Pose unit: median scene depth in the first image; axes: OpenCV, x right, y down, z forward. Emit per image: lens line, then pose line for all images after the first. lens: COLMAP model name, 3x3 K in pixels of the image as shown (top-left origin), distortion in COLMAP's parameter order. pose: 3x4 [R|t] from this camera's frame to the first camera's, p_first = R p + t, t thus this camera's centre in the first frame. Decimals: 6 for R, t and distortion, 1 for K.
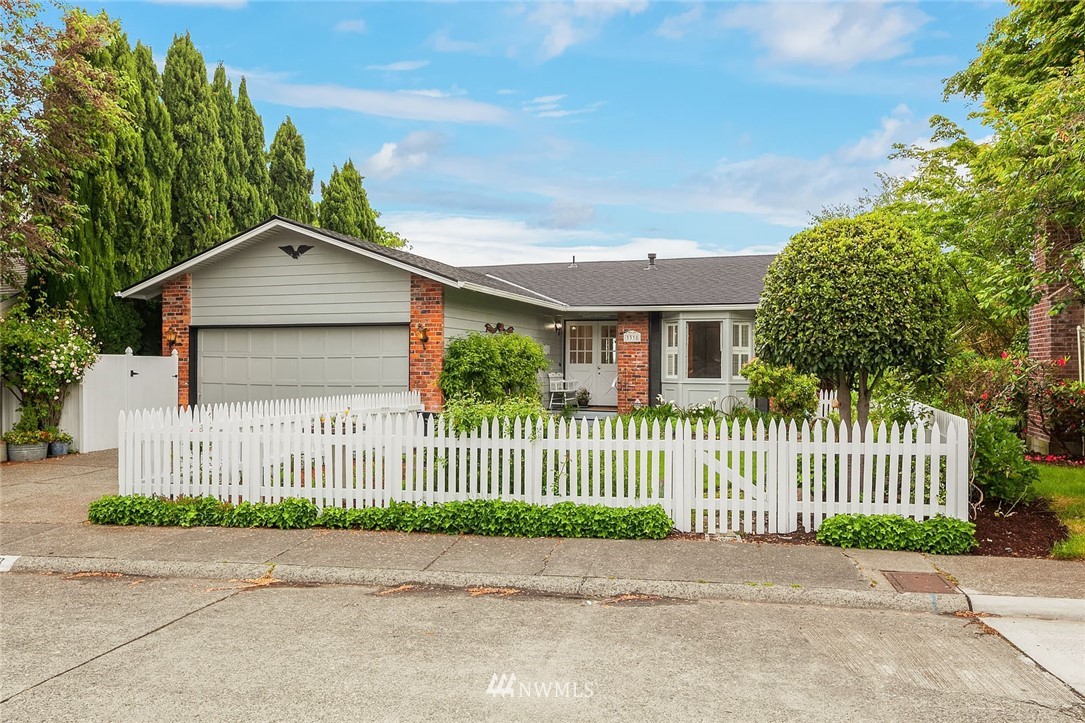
lens RADIAL K [[745.5, 0, 542.5], [0, 745.5, 361.5], [0, 0, 1]] dist [0.002534, 0.000242]
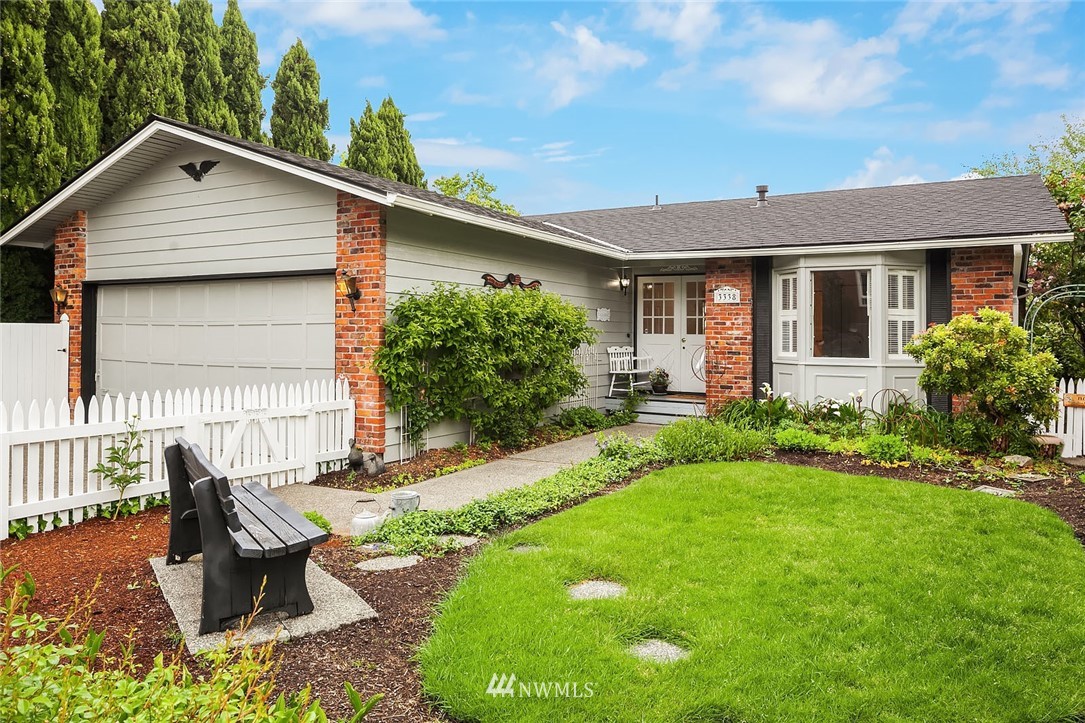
lens RADIAL K [[628.8, 0, 539.9], [0, 628.8, 314.4], [0, 0, 1]] dist [-0.003008, 0.000358]
pose [[0.974234, -0.004299, -0.225497, 0.090718], [-0.001673, 0.999653, -0.026286, -0.000102], [0.225532, 0.025986, 0.973889, 0.432958]]
